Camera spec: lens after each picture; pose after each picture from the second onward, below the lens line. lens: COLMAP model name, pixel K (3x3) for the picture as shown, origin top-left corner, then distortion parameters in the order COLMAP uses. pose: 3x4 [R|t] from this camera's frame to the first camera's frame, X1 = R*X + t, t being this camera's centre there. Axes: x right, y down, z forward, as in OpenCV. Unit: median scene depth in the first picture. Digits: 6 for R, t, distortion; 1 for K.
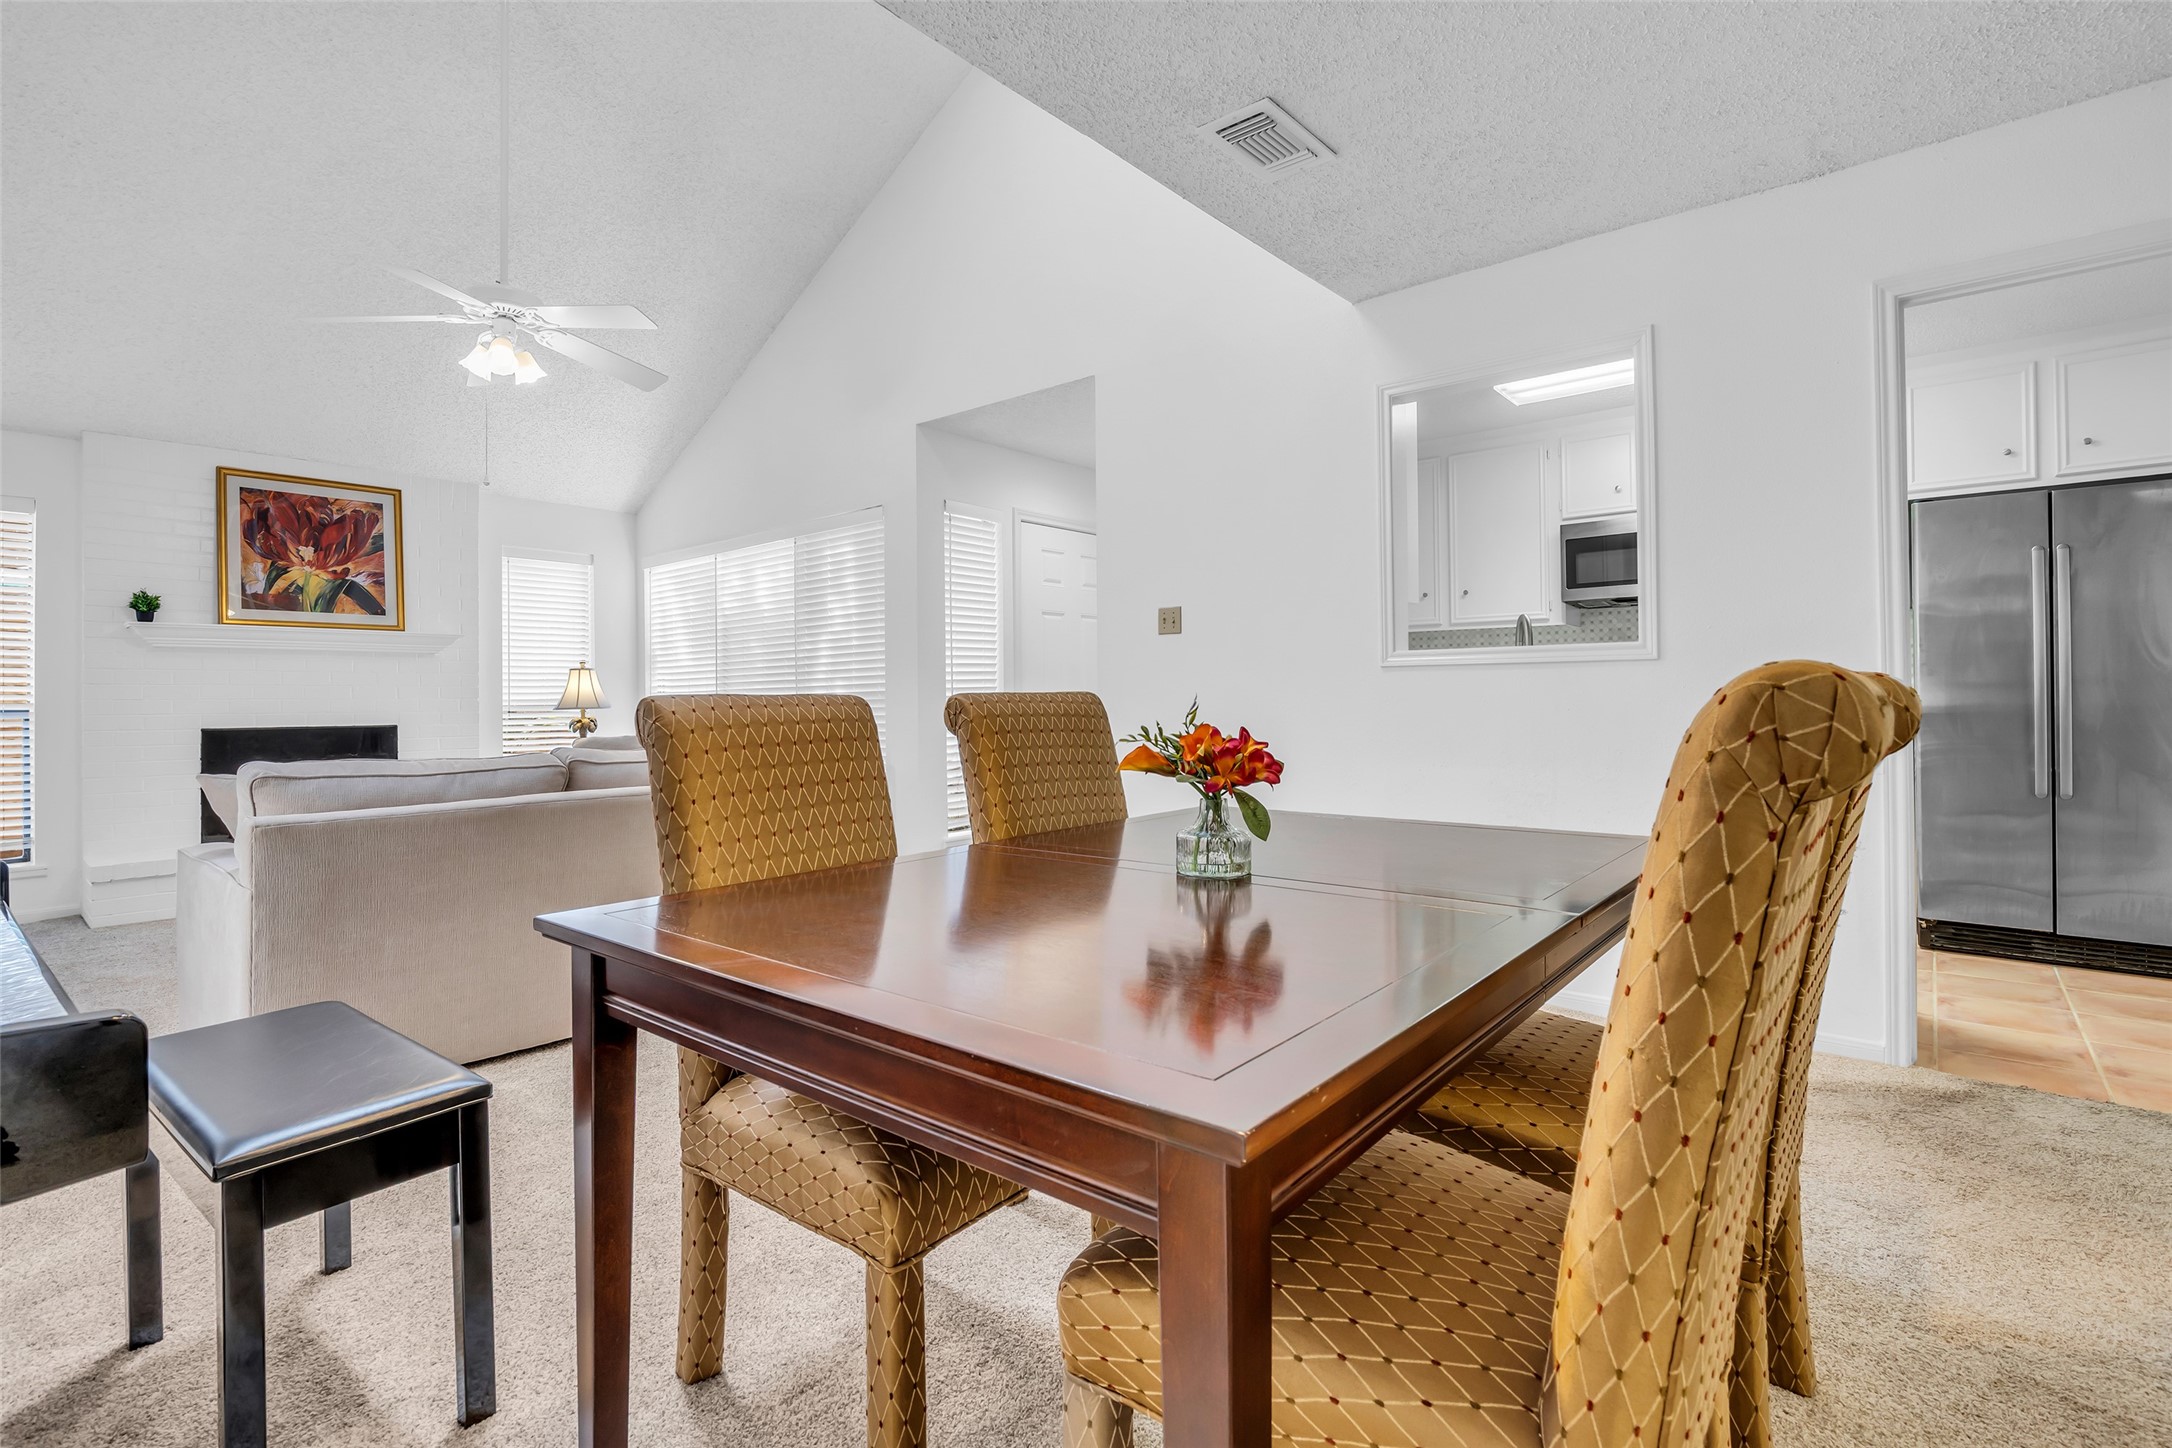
lens RADIAL K [[1012.9, 0, 1076.7], [0, 1012.9, 680.9], [0, 0, 1]] dist [-0.001559, 0.000350]
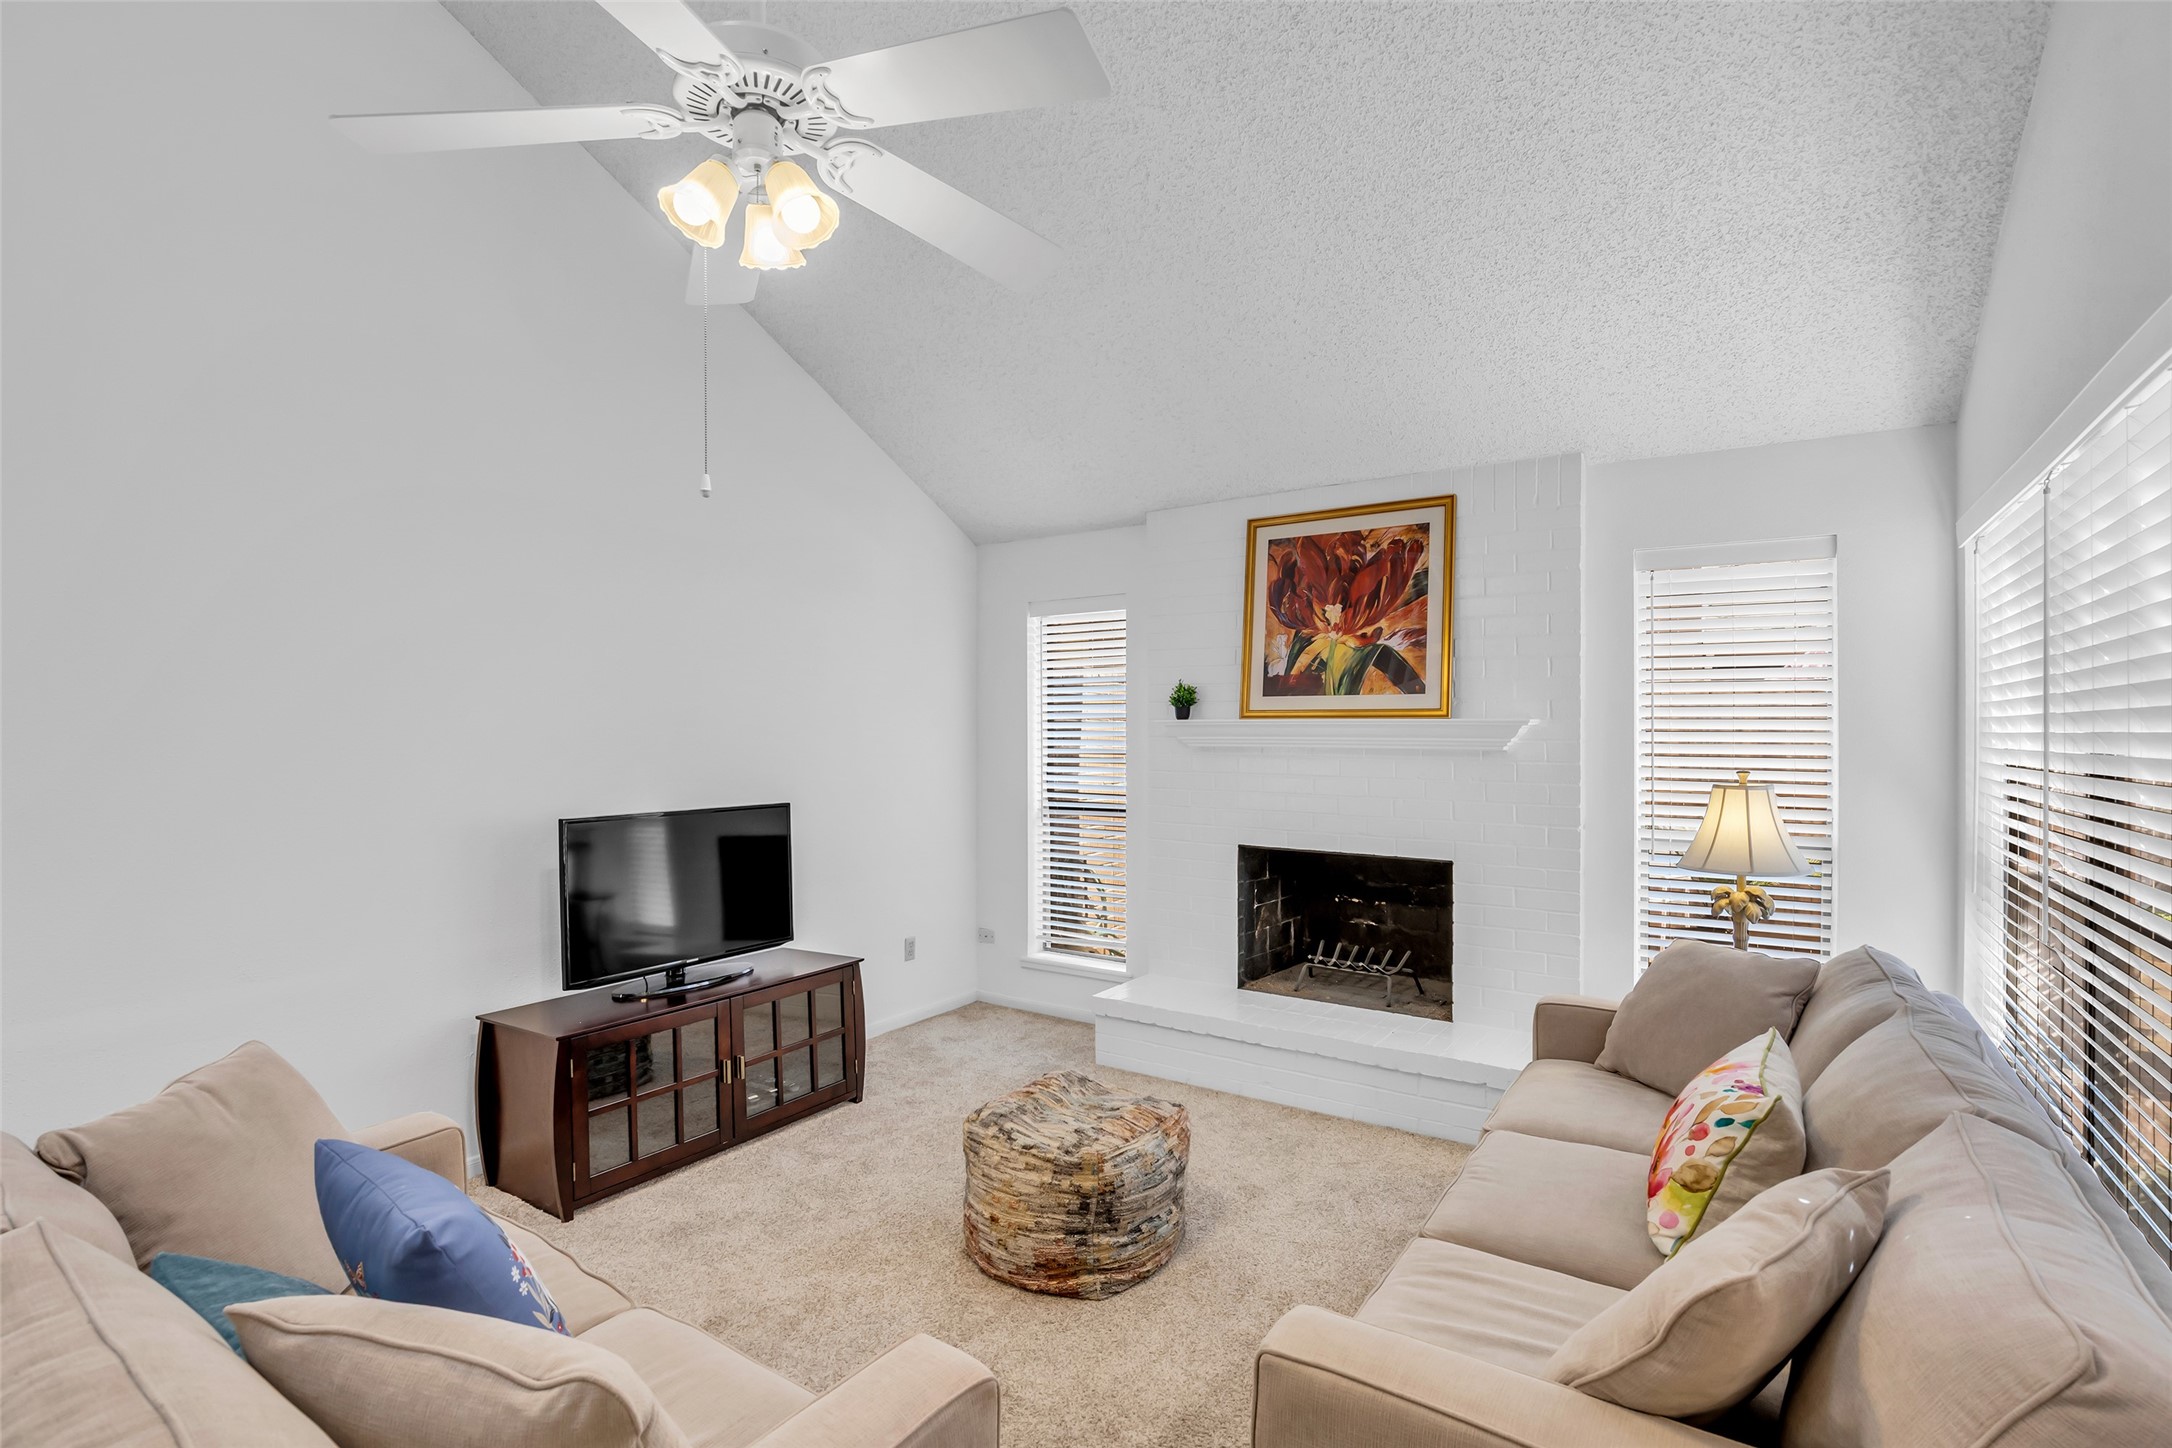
lens RADIAL K [[1015.6, 0, 1086.0], [0, 1015.6, 724.0], [0, 0, 1]] dist [-0.015773, 0.001041]
pose [[0.118587, 0.009658, -0.992897, -0.062842], [0.016541, 0.999795, 0.011701, -0.058029], [0.992806, -0.017811, 0.118403, 0.724827]]
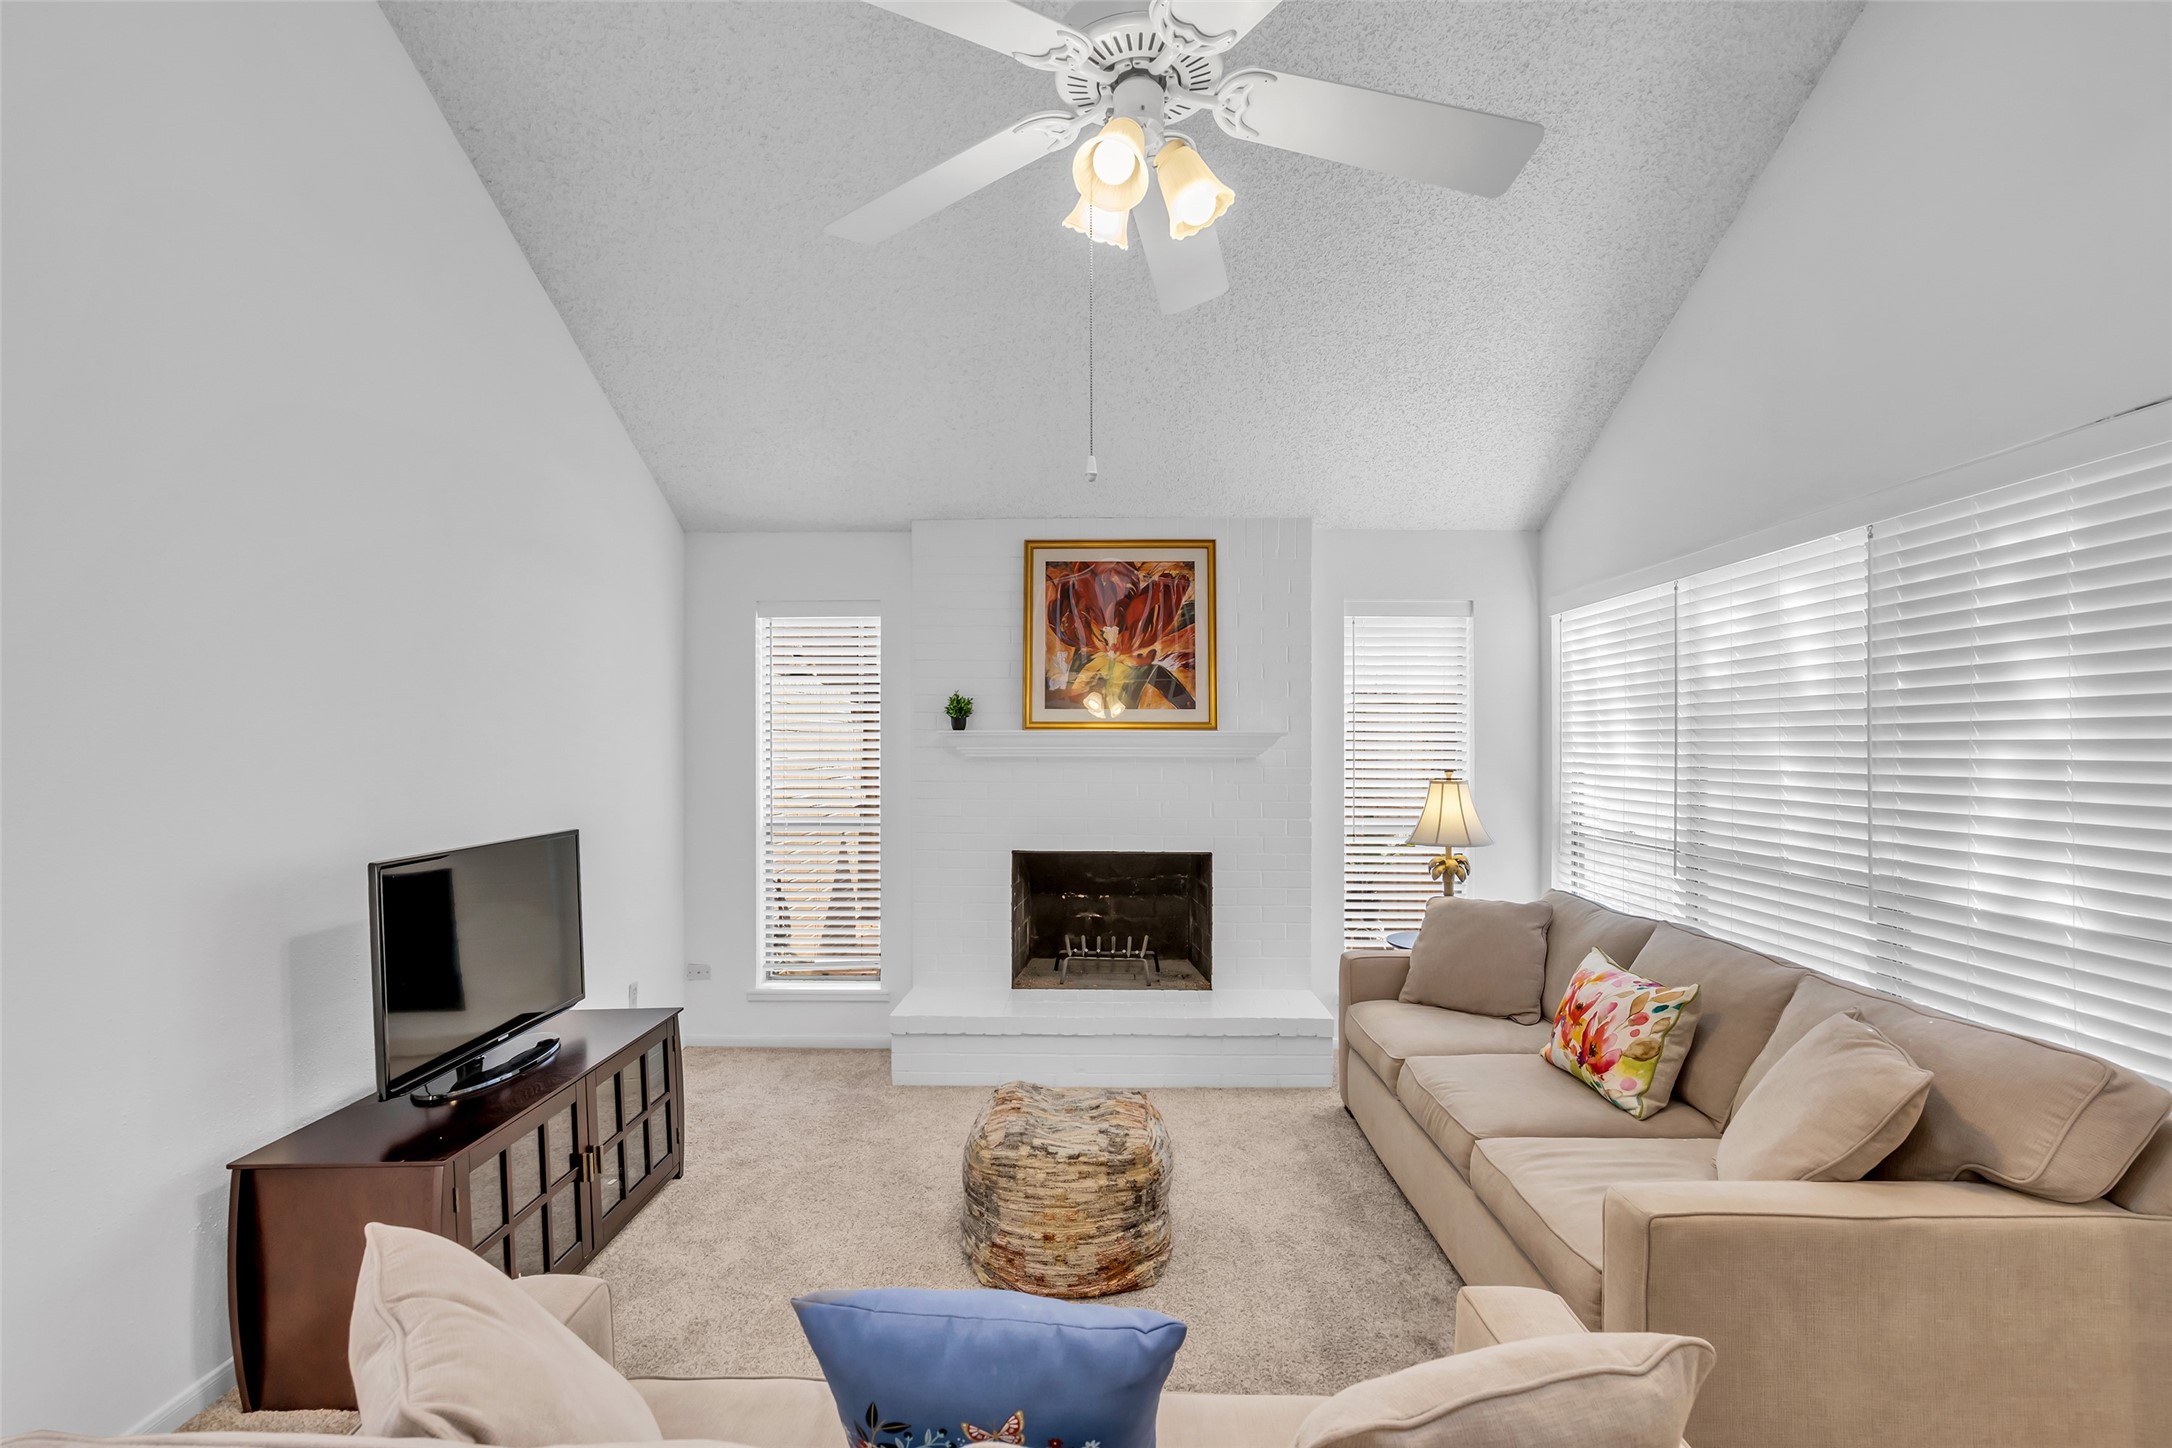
lens RADIAL K [[1000.7, 0, 1077.0], [0, 1000.7, 736.5], [0, 0, 1]] dist [-0.015964, 0.003947]
pose [[0.638208, 0.011142, -0.769783, -0.170916], [0.004301, 0.999828, 0.018037, -0.059878], [0.769852, -0.014823, 0.638050, 0.469978]]
